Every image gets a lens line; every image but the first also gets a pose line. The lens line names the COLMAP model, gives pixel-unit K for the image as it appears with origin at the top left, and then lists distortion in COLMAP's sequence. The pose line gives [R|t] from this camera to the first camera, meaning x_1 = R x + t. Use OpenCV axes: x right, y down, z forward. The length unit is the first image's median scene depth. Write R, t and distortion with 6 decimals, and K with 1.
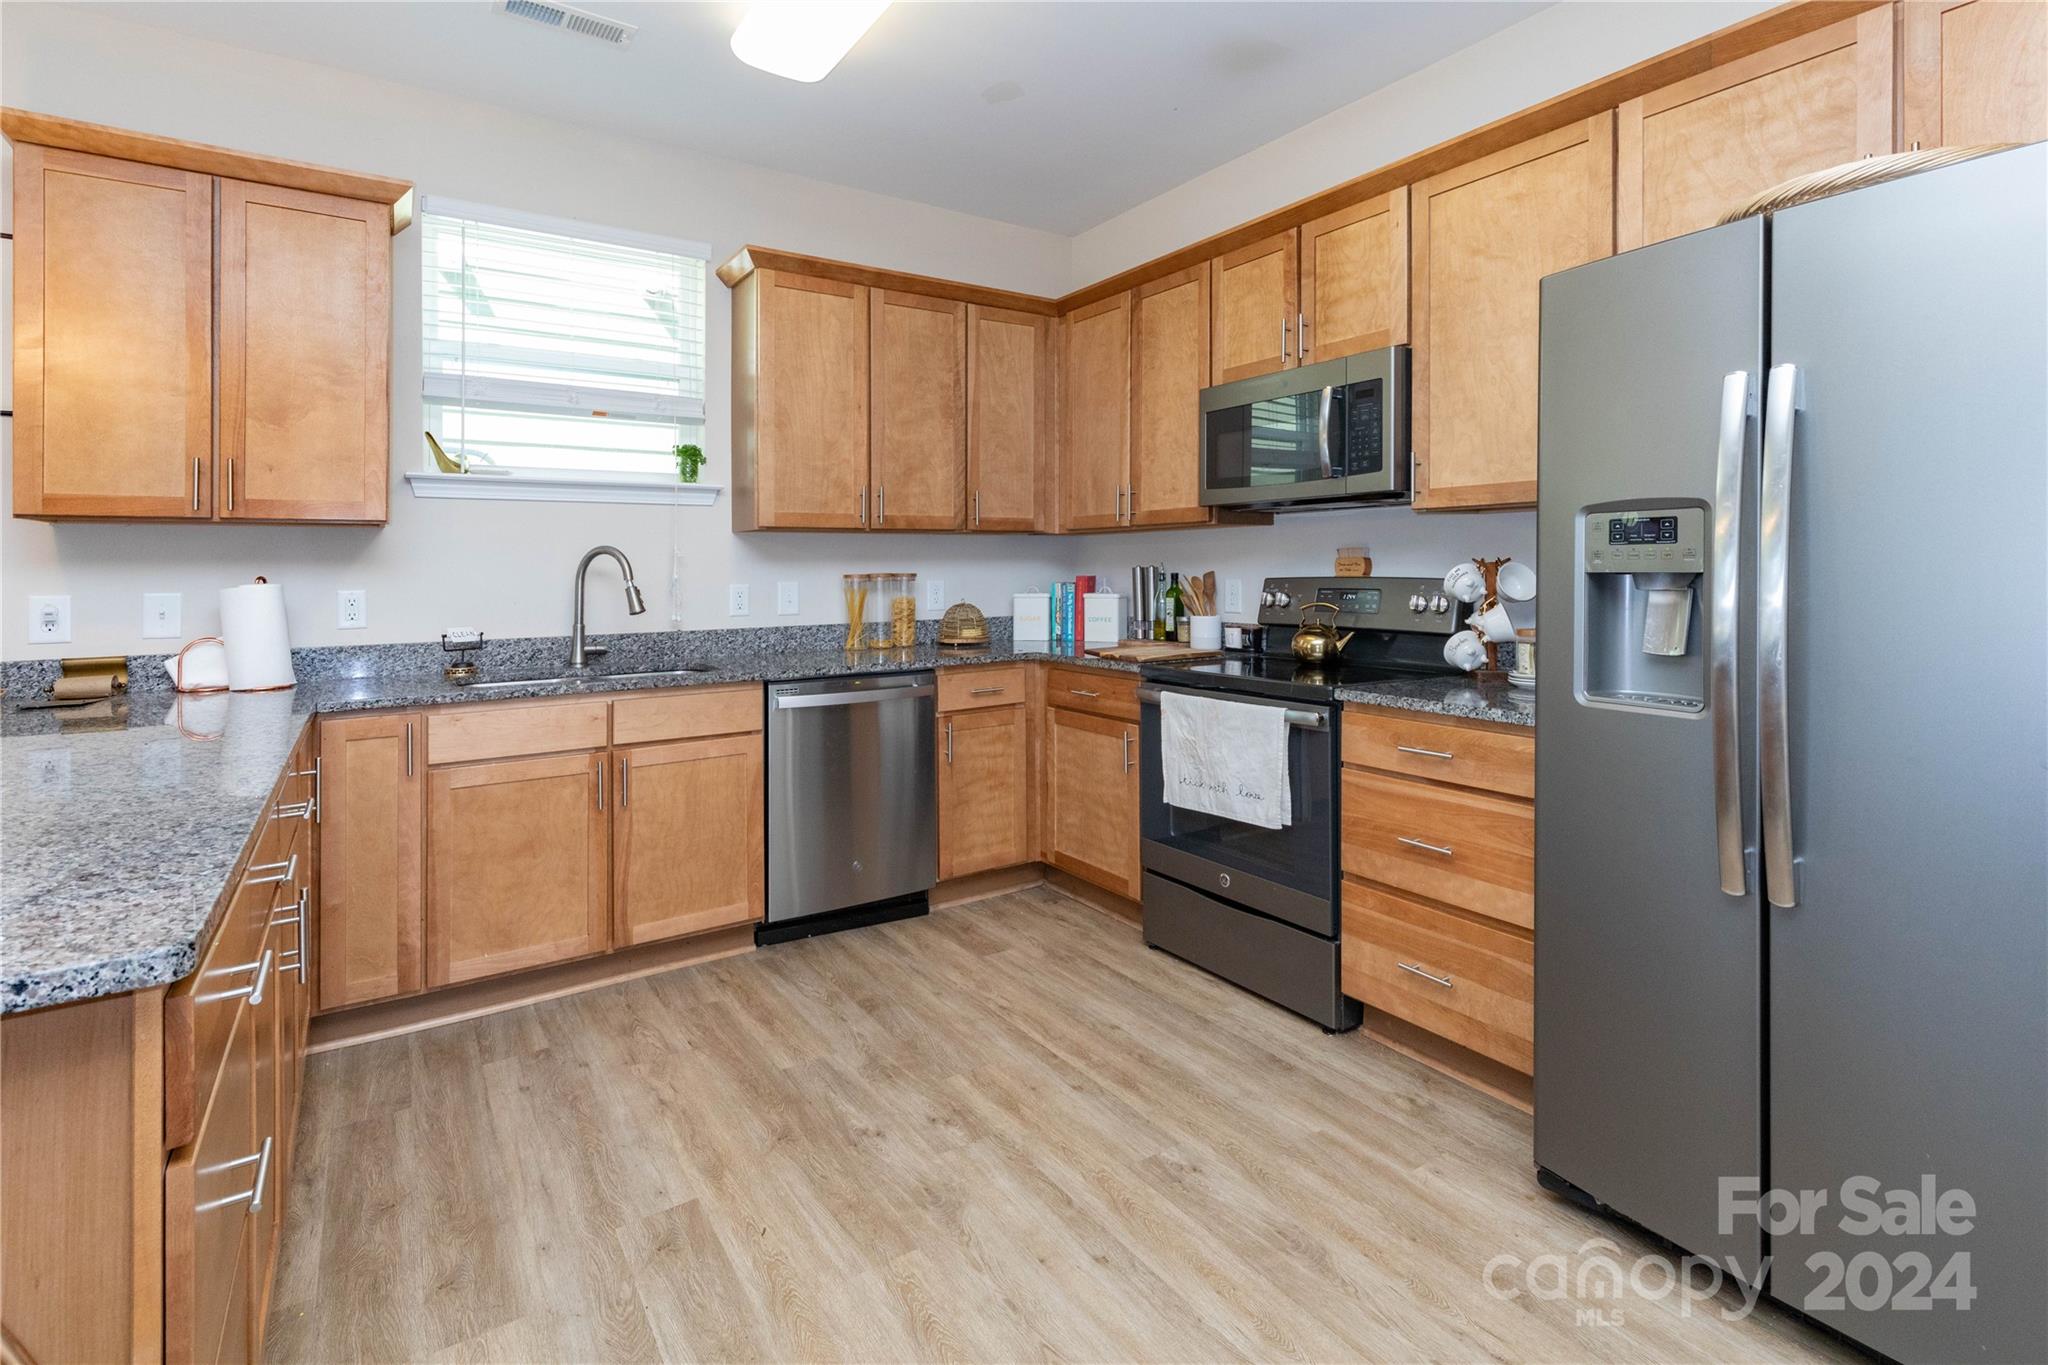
lens RADIAL K [[954.3, 0, 1022.2], [0, 954.3, 590.5], [0, 0, 1]] dist [-0.001434, -0.000602]
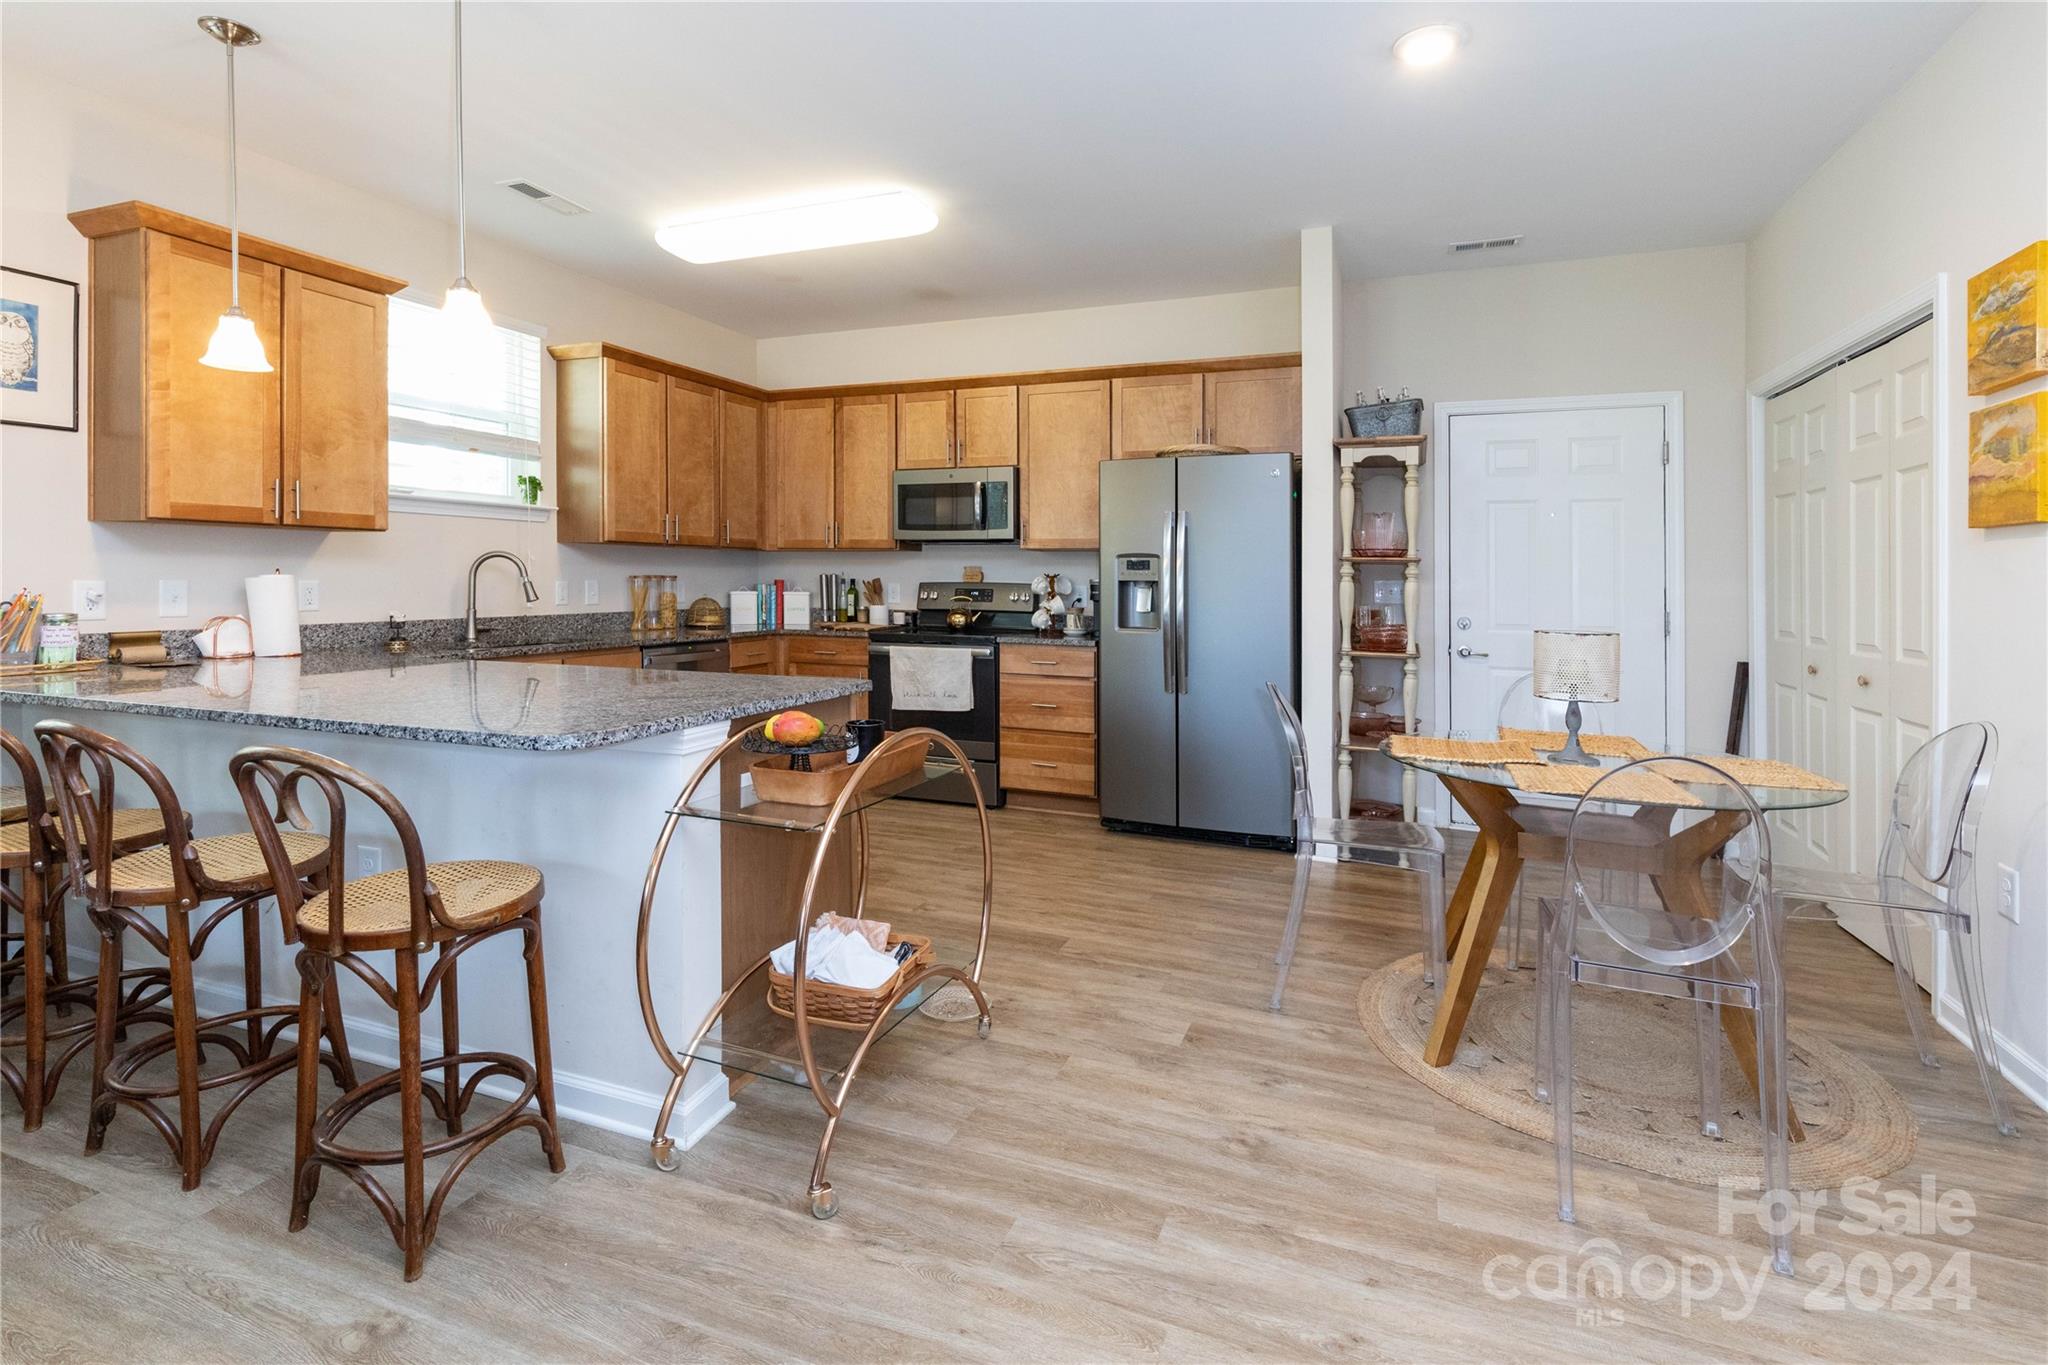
lens RADIAL K [[954.3, 0, 1022.2], [0, 954.3, 590.5], [0, 0, 1]] dist [-0.001434, -0.000602]
pose [[0.824585, 0.010689, 0.565637, -0.592869], [-0.004466, 0.999913, -0.012385, 0.022571], [-0.565720, 0.007687, 0.824561, -0.535684]]
